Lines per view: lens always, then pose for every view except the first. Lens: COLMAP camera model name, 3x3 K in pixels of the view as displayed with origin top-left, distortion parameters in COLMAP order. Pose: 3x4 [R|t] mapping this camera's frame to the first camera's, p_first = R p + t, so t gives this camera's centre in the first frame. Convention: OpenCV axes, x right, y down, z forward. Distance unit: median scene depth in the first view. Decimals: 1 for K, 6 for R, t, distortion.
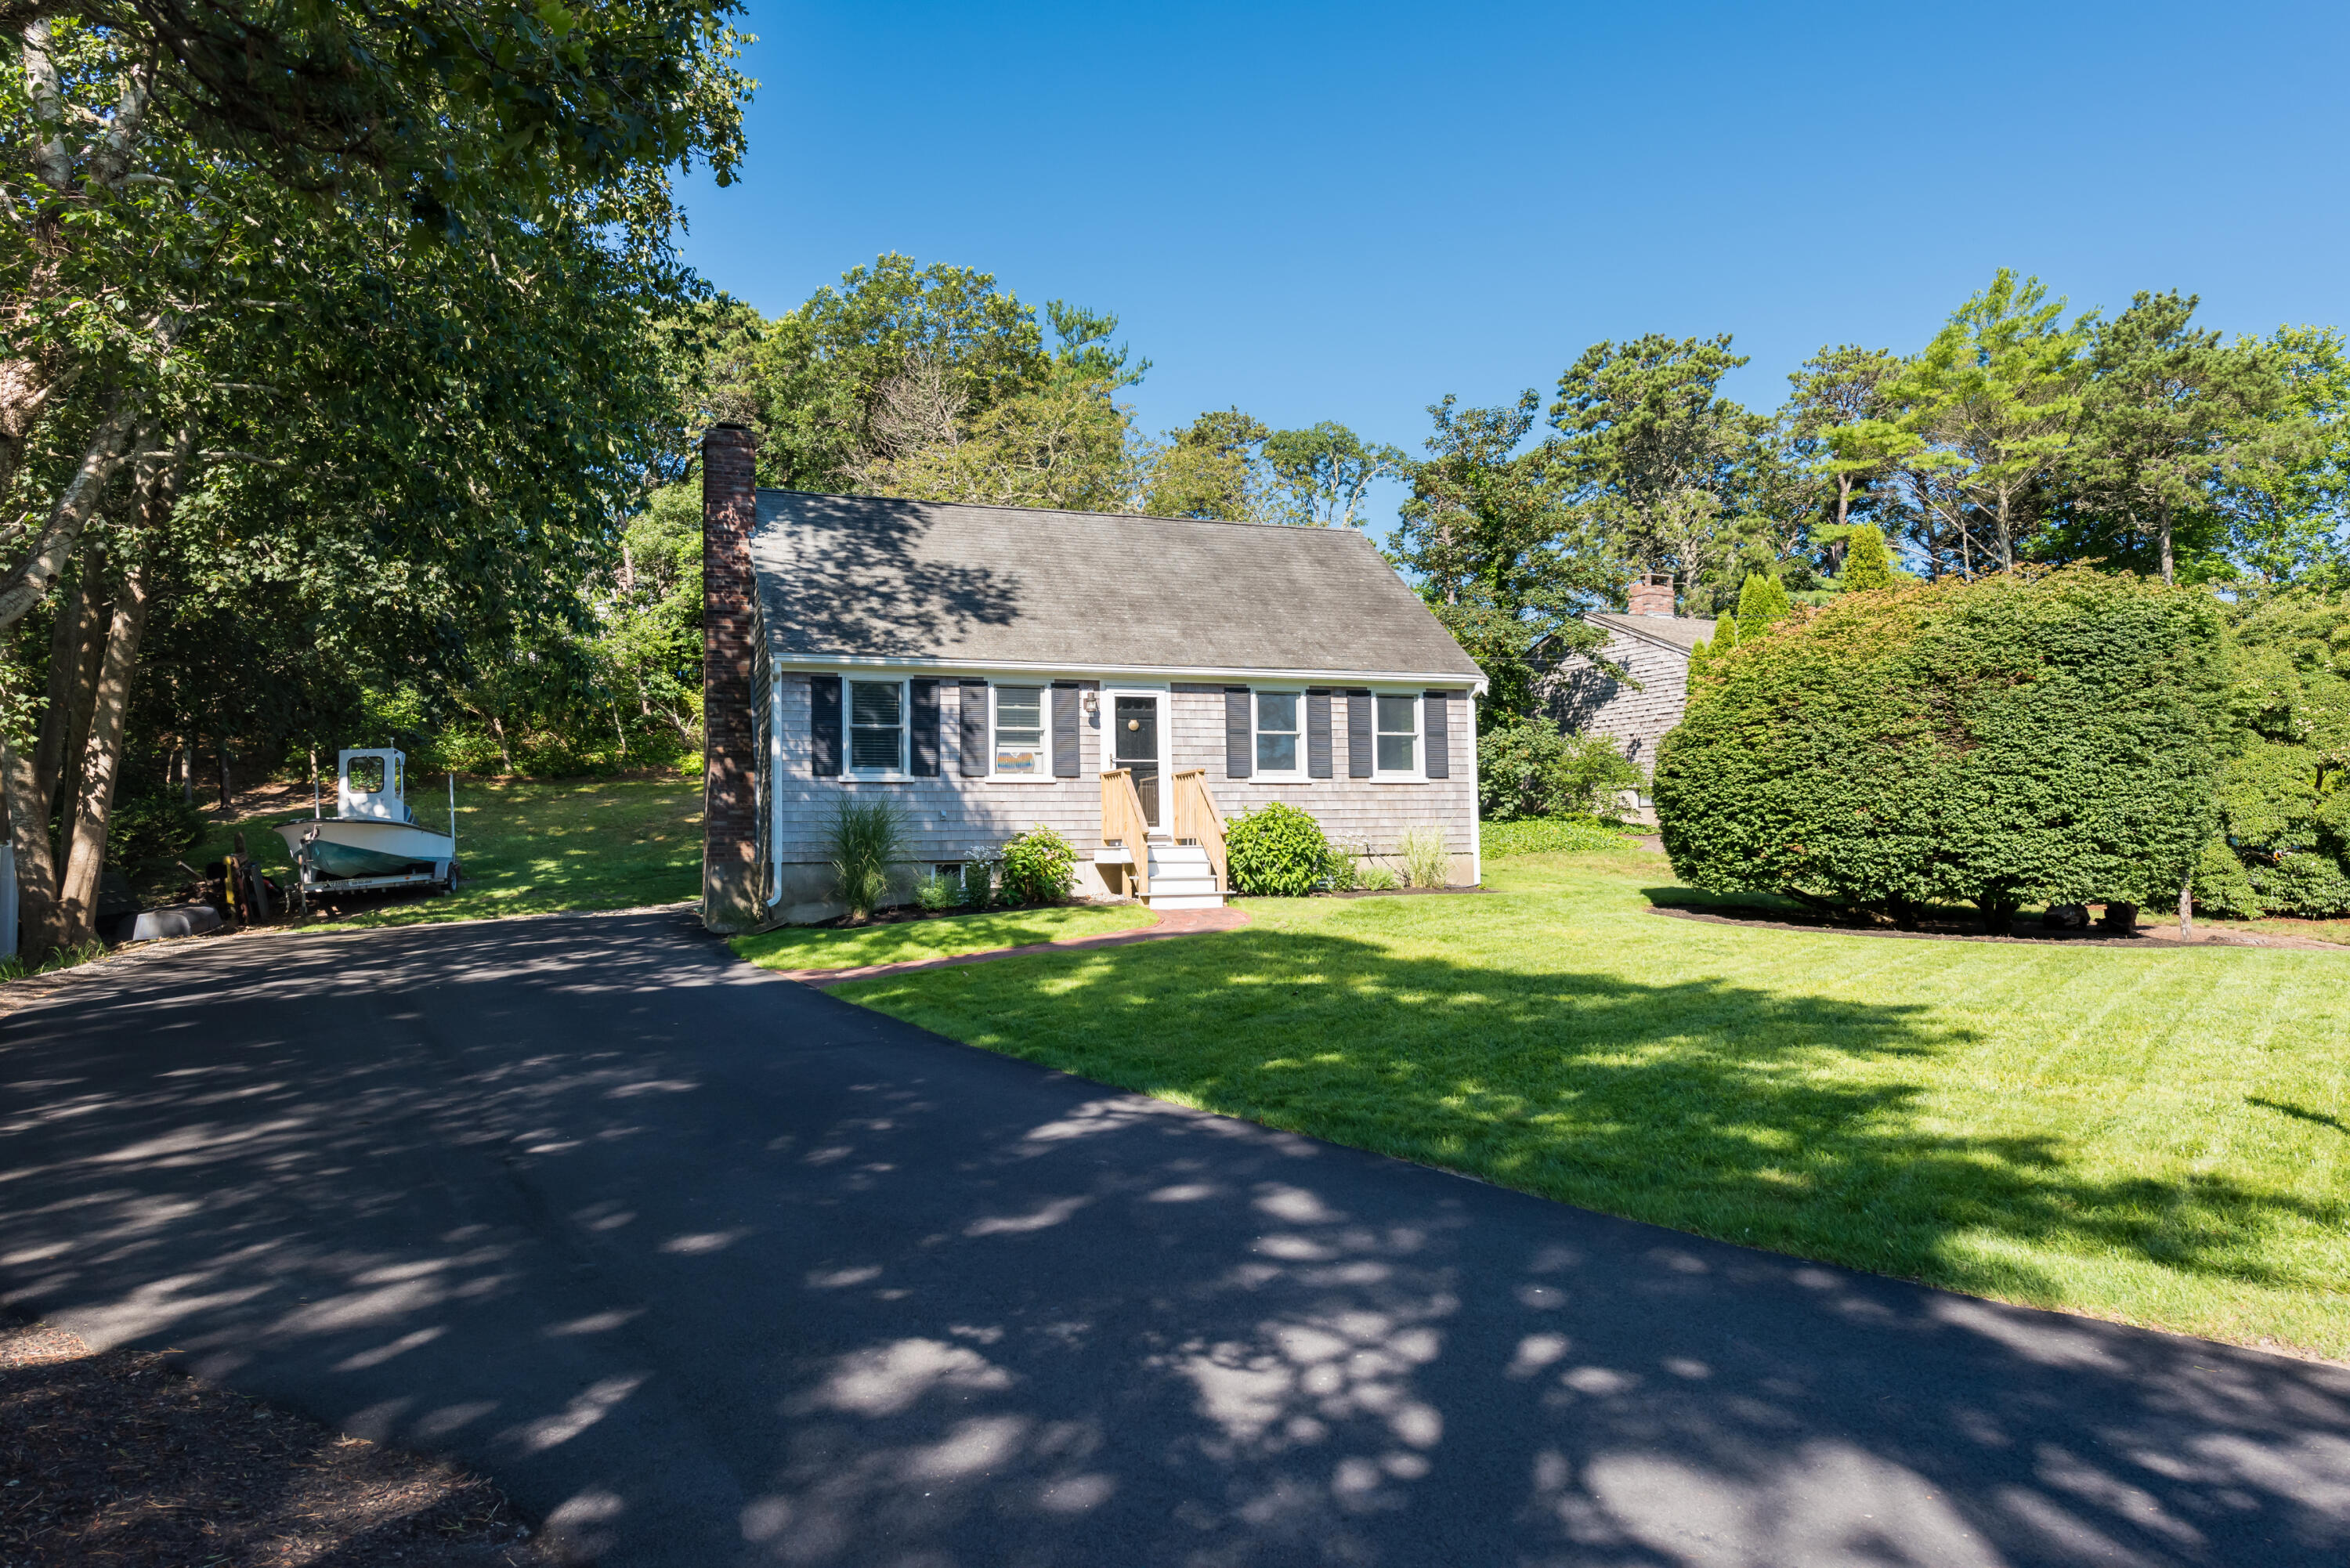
lens RADIAL K [[1543.1, 0, 1144.1], [0, 1543.1, 782.0], [0, 0, 1]] dist [0.022836, -0.005166]
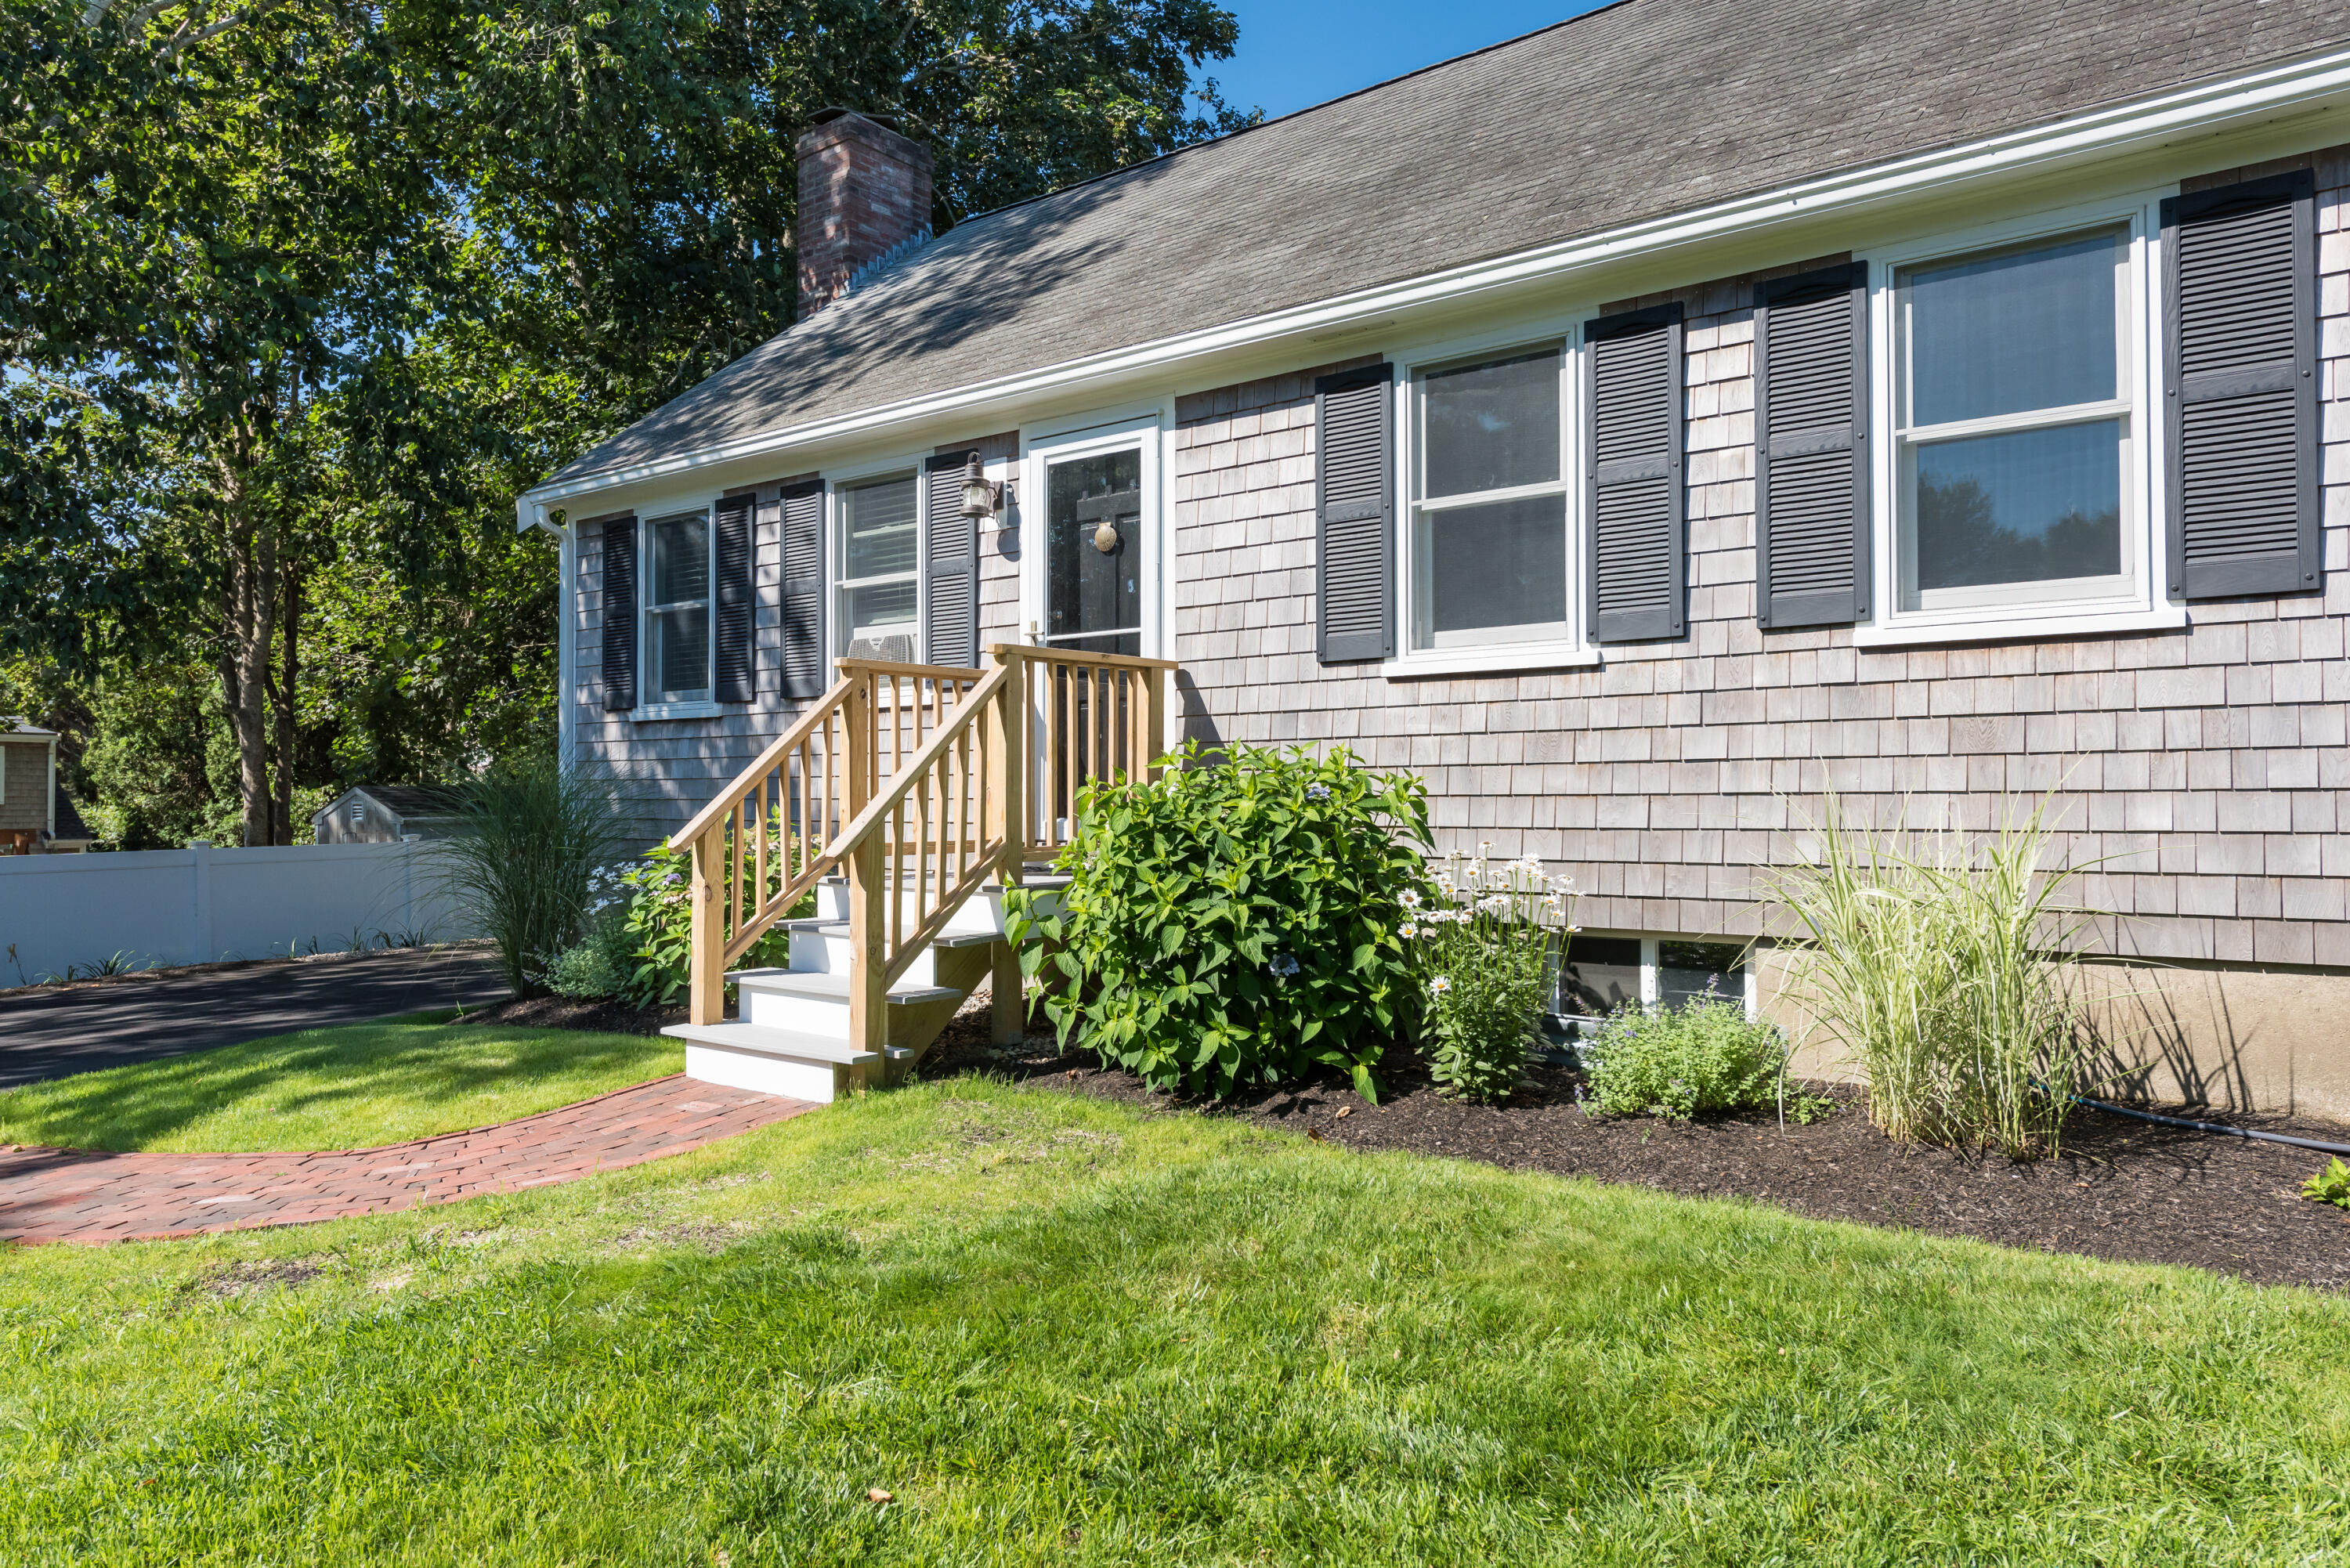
lens RADIAL K [[1543.1, 0, 1144.1], [0, 1543.1, 782.0], [0, 0, 1]] dist [0.022836, -0.005166]
pose [[0.528686, 0.001975, -0.848815, 0.312102], [0.034656, 0.999113, 0.023911, 0.012768], [0.848110, -0.042058, 0.528149, 0.826215]]
